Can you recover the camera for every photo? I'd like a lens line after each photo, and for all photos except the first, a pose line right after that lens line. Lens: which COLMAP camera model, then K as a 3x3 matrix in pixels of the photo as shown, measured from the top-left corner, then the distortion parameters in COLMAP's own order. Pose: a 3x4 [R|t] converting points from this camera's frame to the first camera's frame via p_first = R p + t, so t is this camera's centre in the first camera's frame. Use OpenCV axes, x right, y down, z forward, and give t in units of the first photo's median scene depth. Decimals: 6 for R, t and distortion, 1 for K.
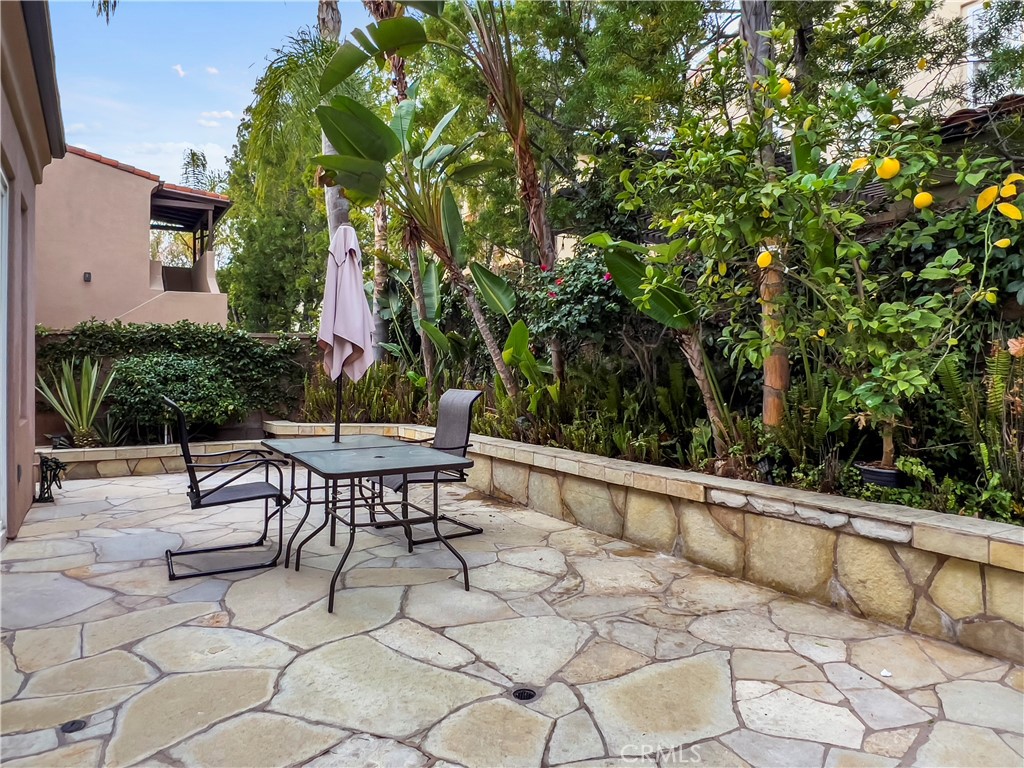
lens RADIAL K [[691.2, 0, 507.3], [0, 691.2, 357.0], [0, 0, 1]] dist [-0.003576, 0.000871]
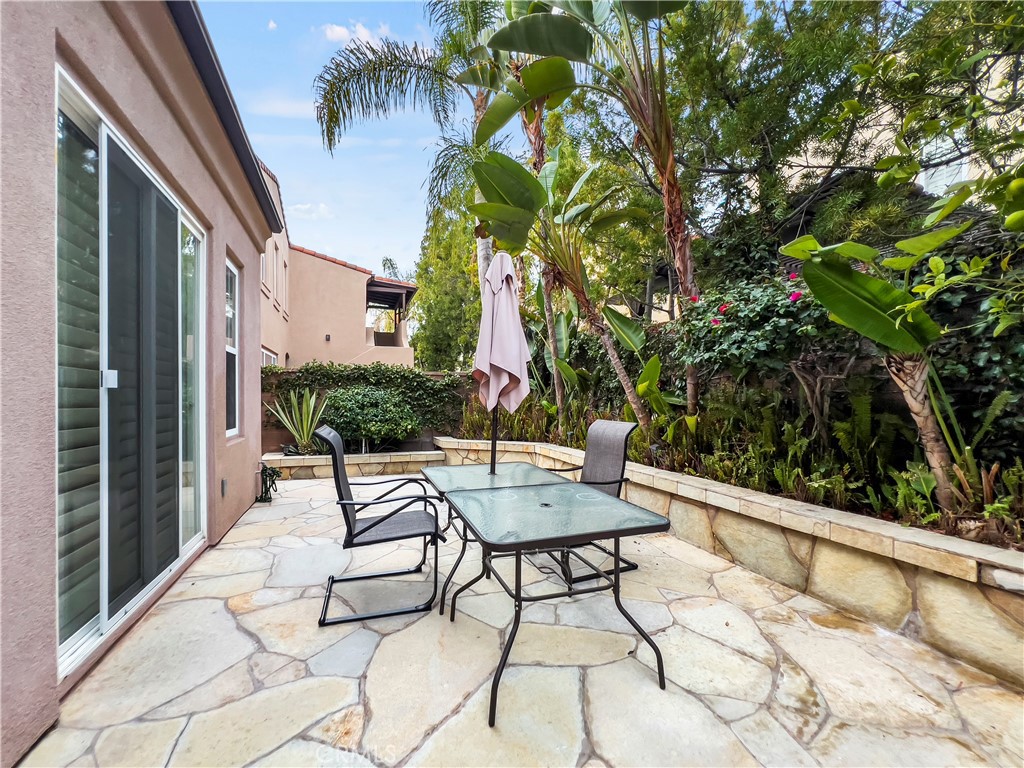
lens RADIAL K [[424.5, 0, 513.3], [0, 424.5, 403.4], [0, 0, 1]] dist [-0.000168, 0.000002]
pose [[0.985625, 0.010035, -0.168648, -0.096792], [-0.005221, 0.999567, 0.028967, 0.004439], [0.168866, -0.027670, 0.985251, 0.341365]]
